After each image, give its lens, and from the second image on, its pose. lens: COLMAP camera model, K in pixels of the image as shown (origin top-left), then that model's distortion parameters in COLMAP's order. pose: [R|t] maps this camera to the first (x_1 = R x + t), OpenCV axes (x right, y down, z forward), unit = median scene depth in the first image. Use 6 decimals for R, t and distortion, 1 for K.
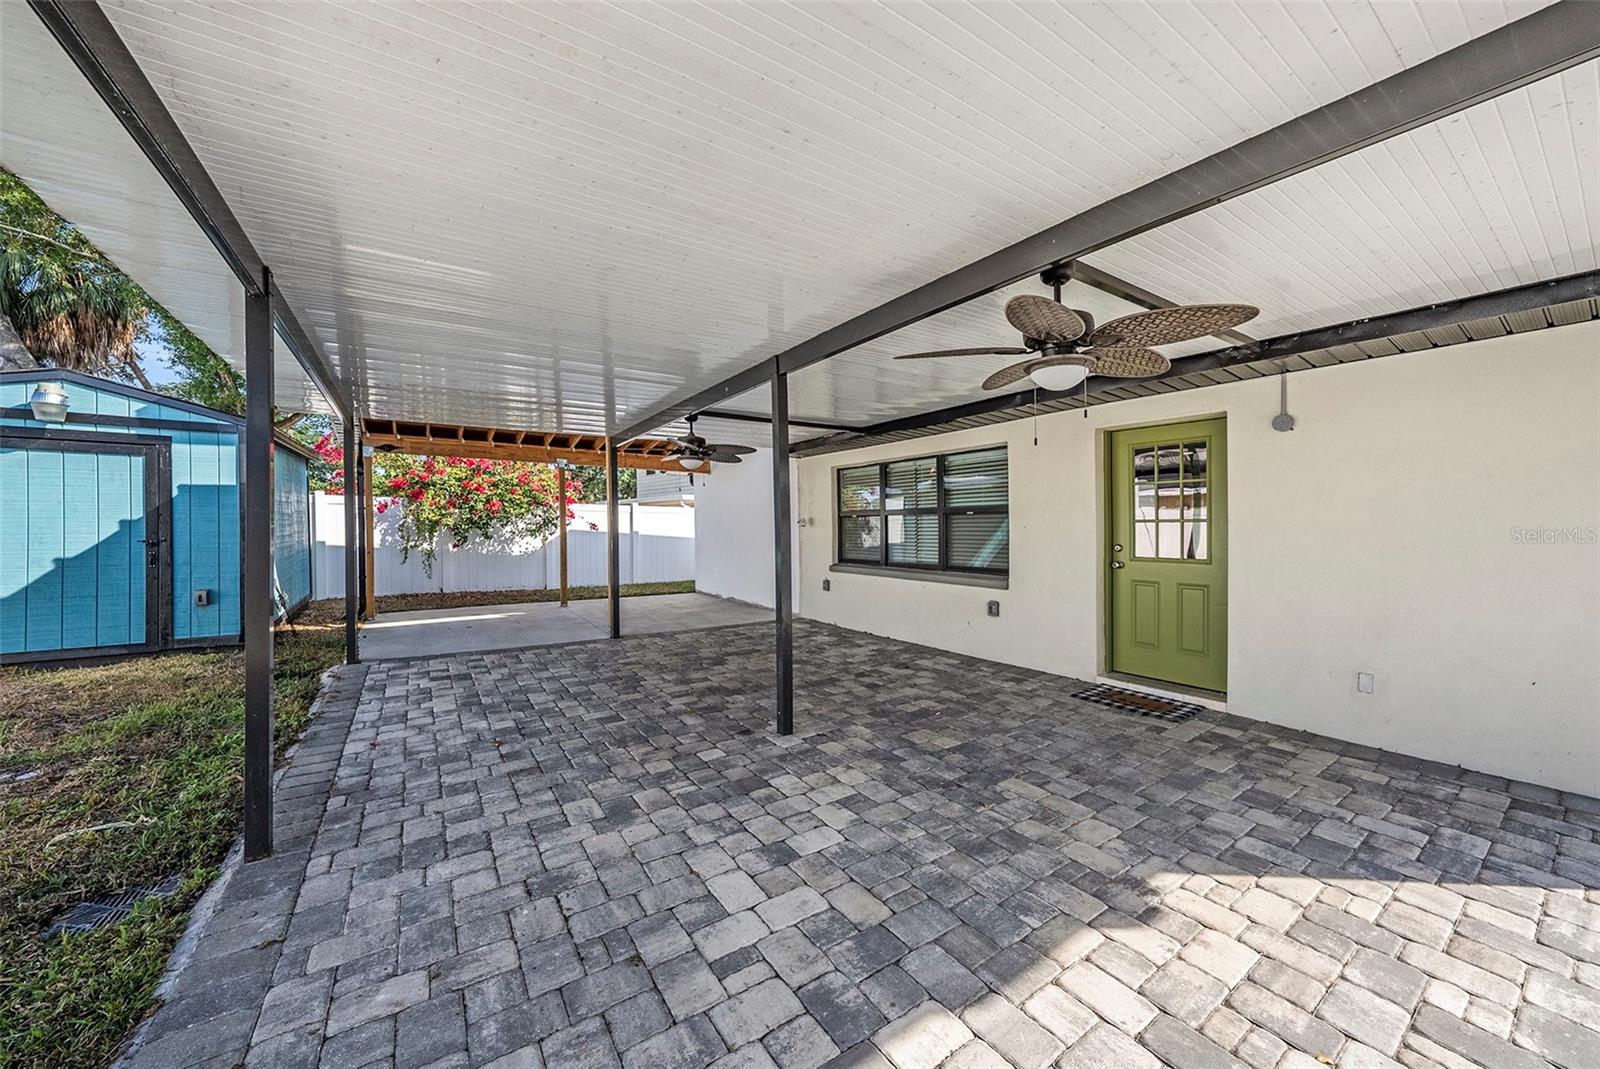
lens RADIAL K [[576.9, 0, 801.9], [0, 576.9, 525.4], [0, 0, 1]] dist [-0.029074, 0.000113]
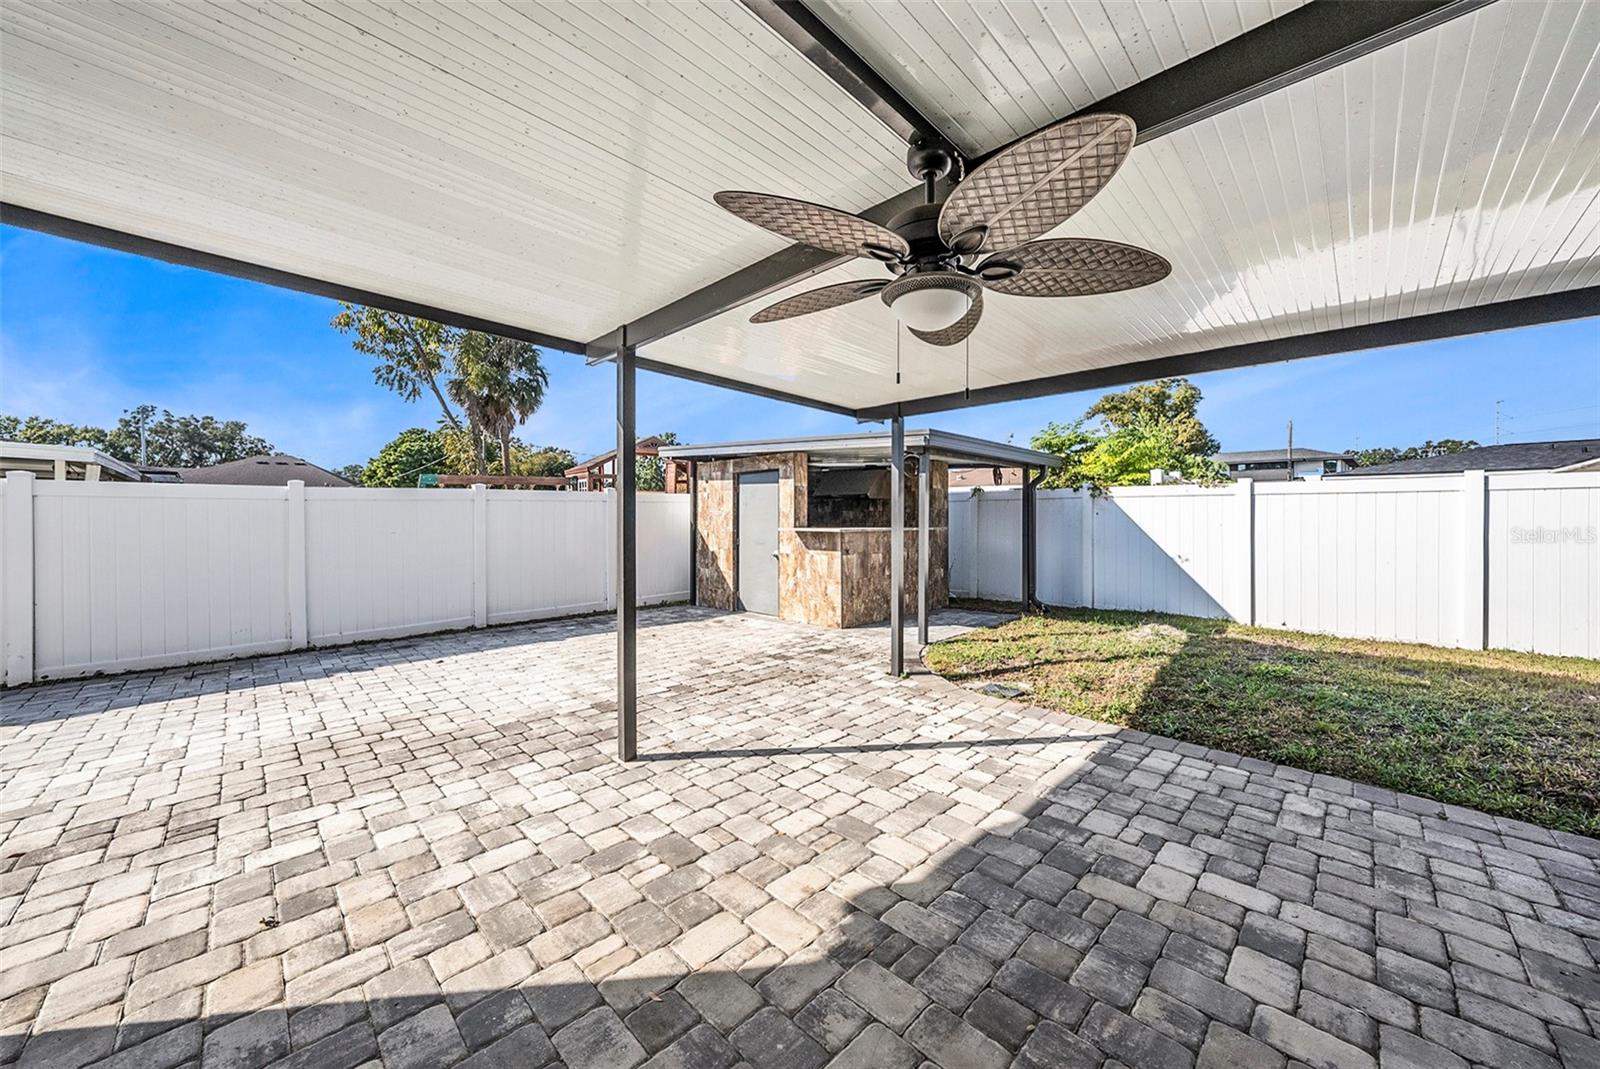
lens RADIAL K [[576.9, 0, 801.9], [0, 576.9, 525.4], [0, 0, 1]] dist [-0.029074, 0.000113]
pose [[-0.978164, 0.001122, -0.207831, 0.918127], [0.000353, 0.999993, 0.003739, 0.006319], [0.207834, 0.003584, -0.978158, 2.010988]]
